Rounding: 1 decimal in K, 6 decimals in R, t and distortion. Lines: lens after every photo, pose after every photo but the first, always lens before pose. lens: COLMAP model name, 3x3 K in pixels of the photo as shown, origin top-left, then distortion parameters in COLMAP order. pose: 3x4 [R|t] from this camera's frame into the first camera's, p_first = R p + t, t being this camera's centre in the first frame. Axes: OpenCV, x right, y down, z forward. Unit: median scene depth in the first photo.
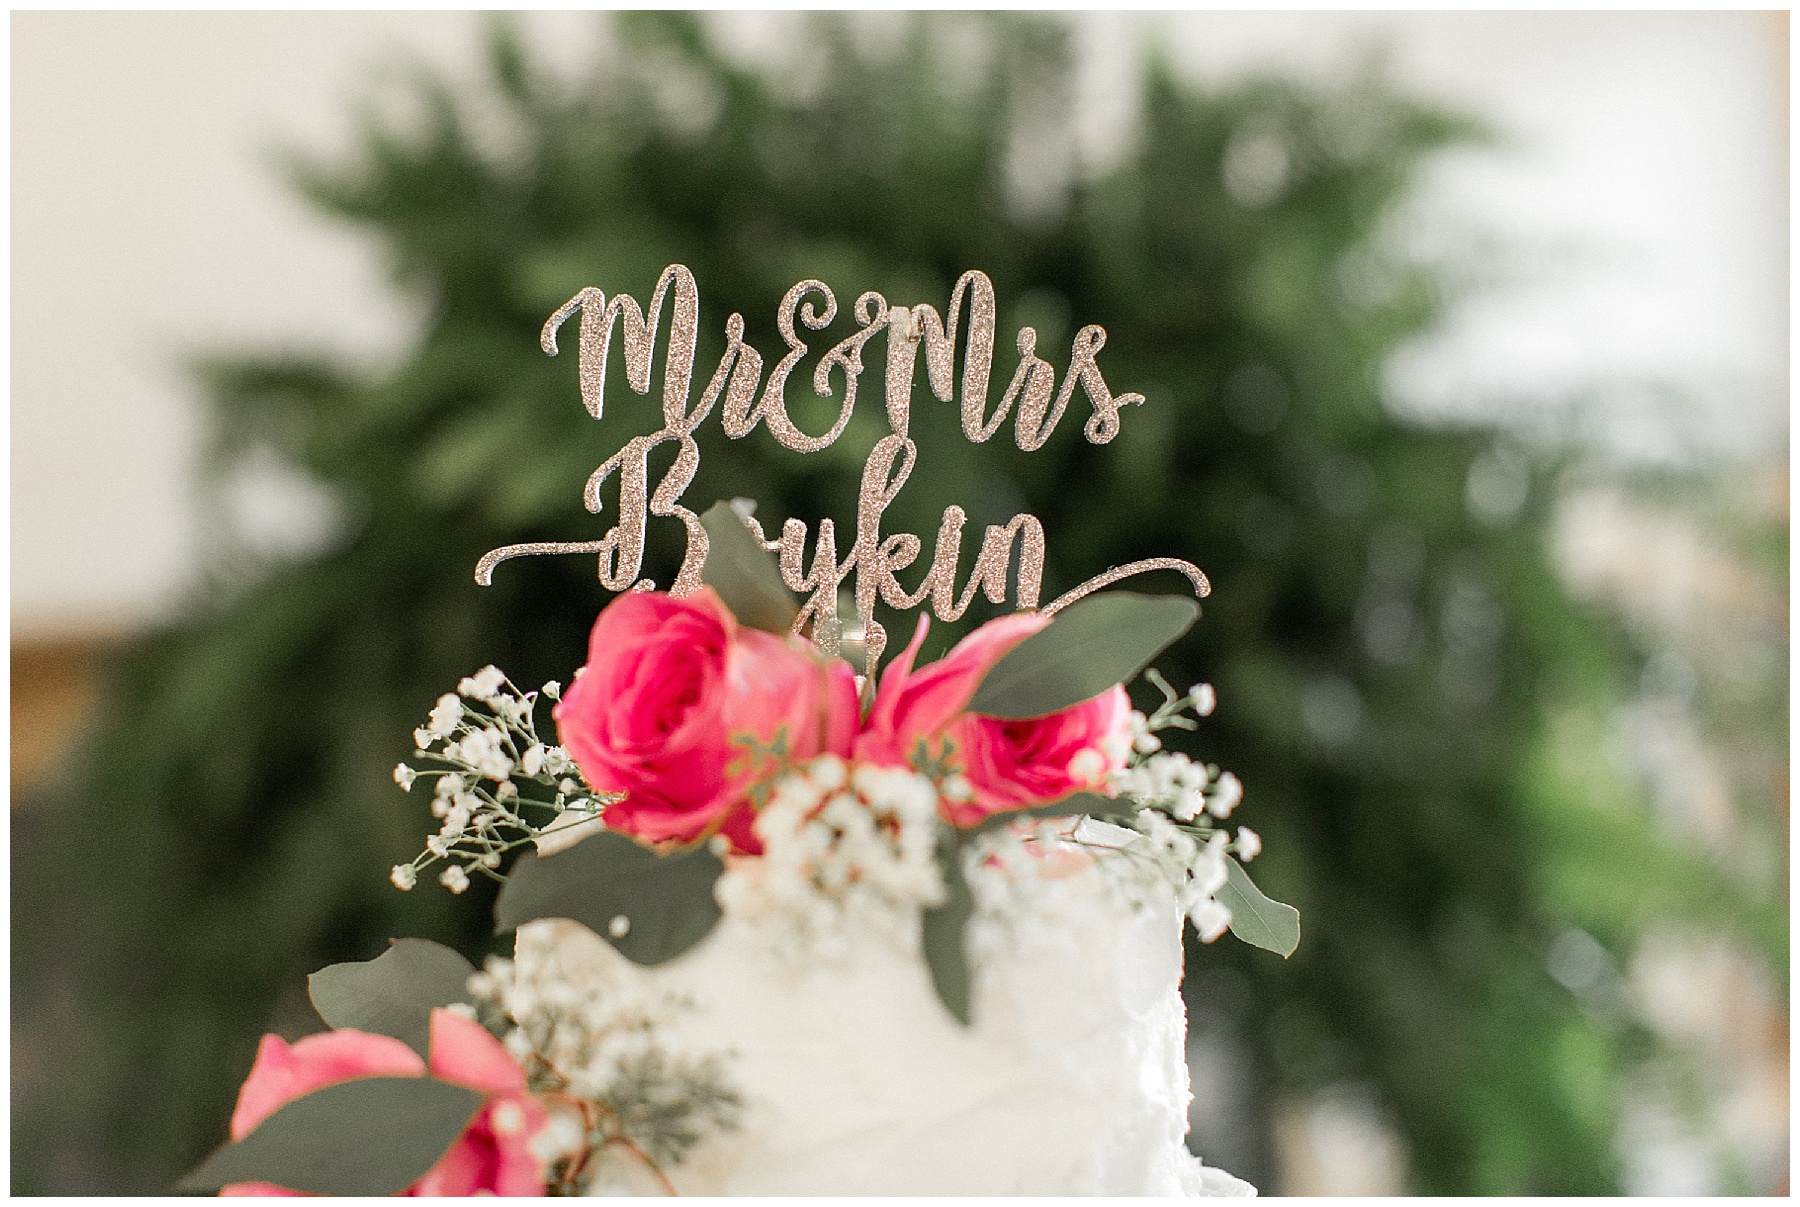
lens RADIAL K [[2698.2, 0, 865.0], [0, 2698.2, 519.8], [0, 0, 1]] dist [0.008729, 0.053039]
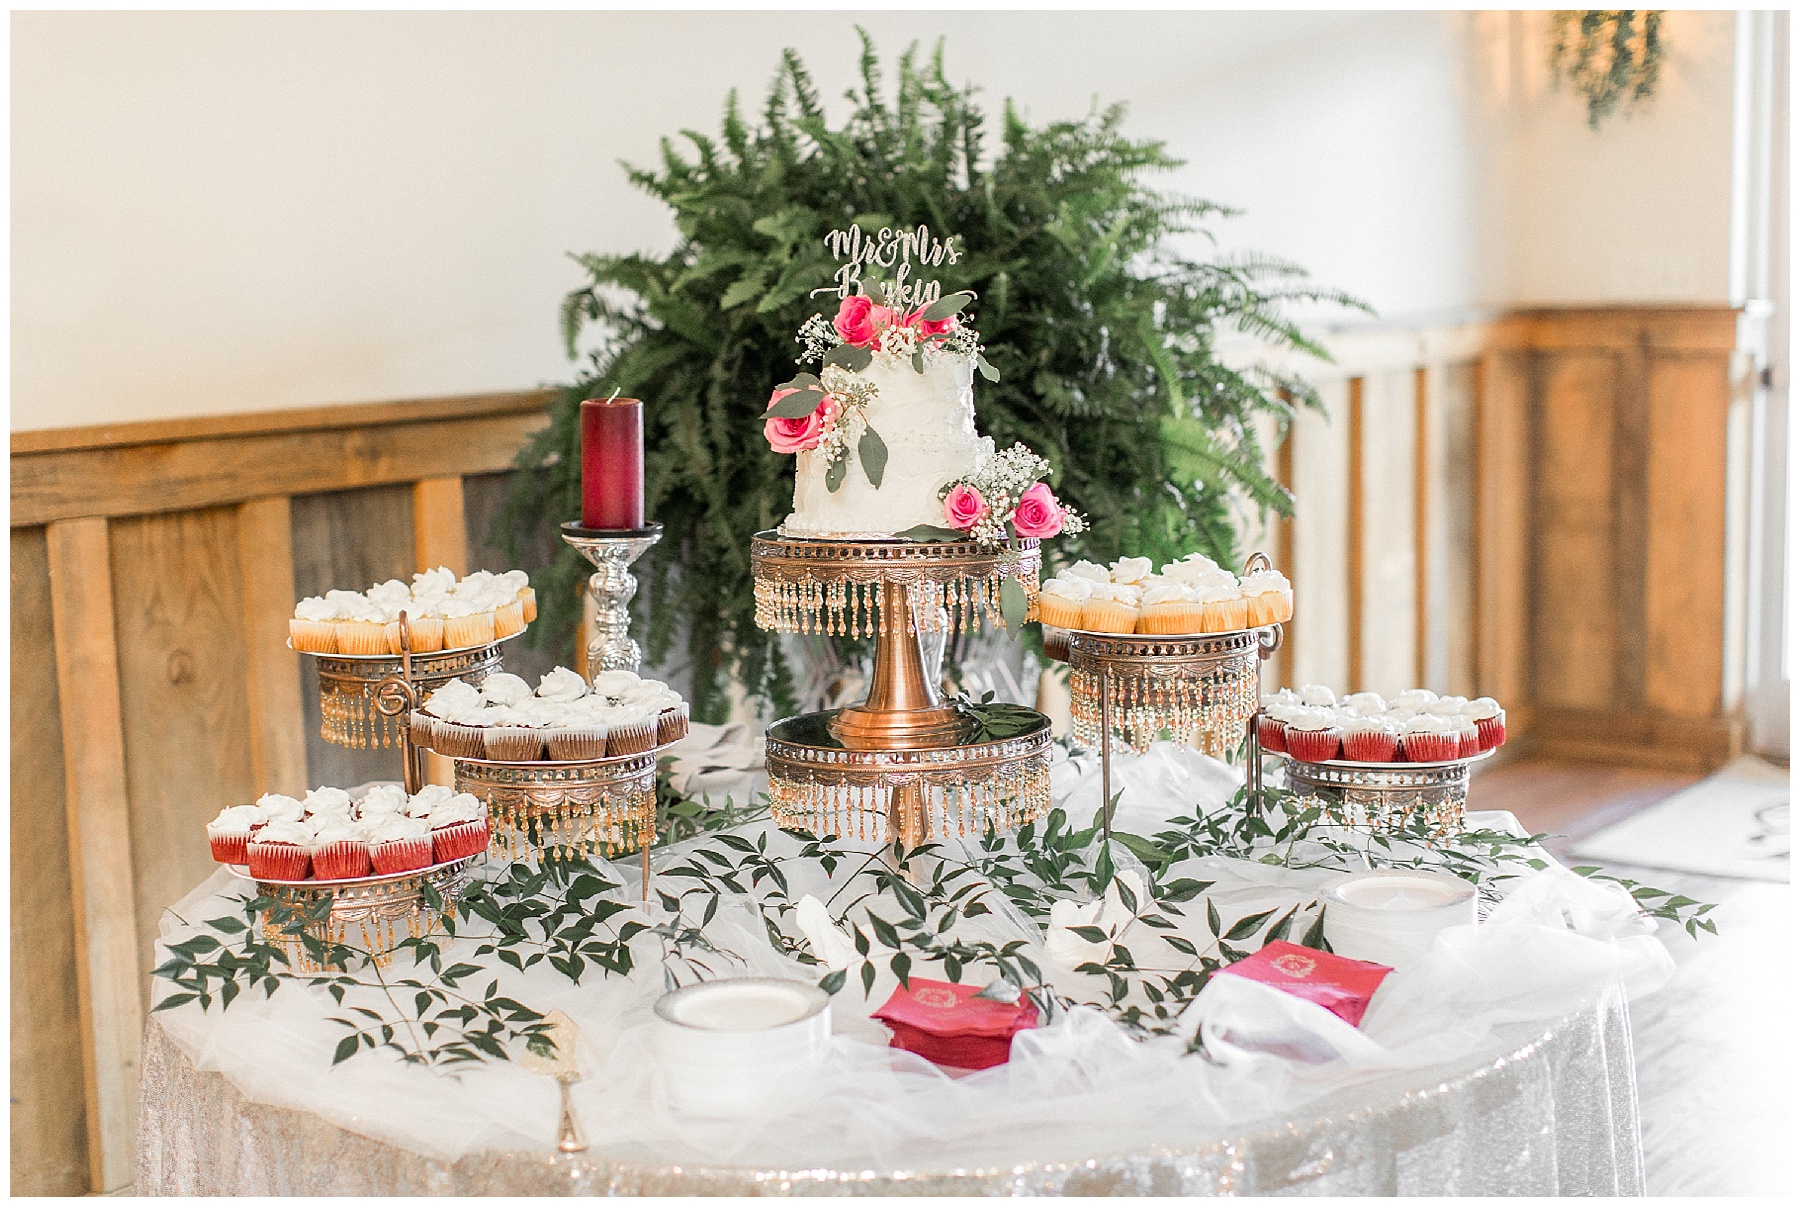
lens RADIAL K [[2610.2, 0, 900.0], [0, 2610.2, 603.5], [0, 0, 1]] dist [0.018736, 0.004158]
pose [[0.999820, -0.012706, 0.014059, -0.064664], [0.011834, 0.998098, 0.060499, 0.265440], [-0.014801, -0.060322, 0.998069, -3.281233]]
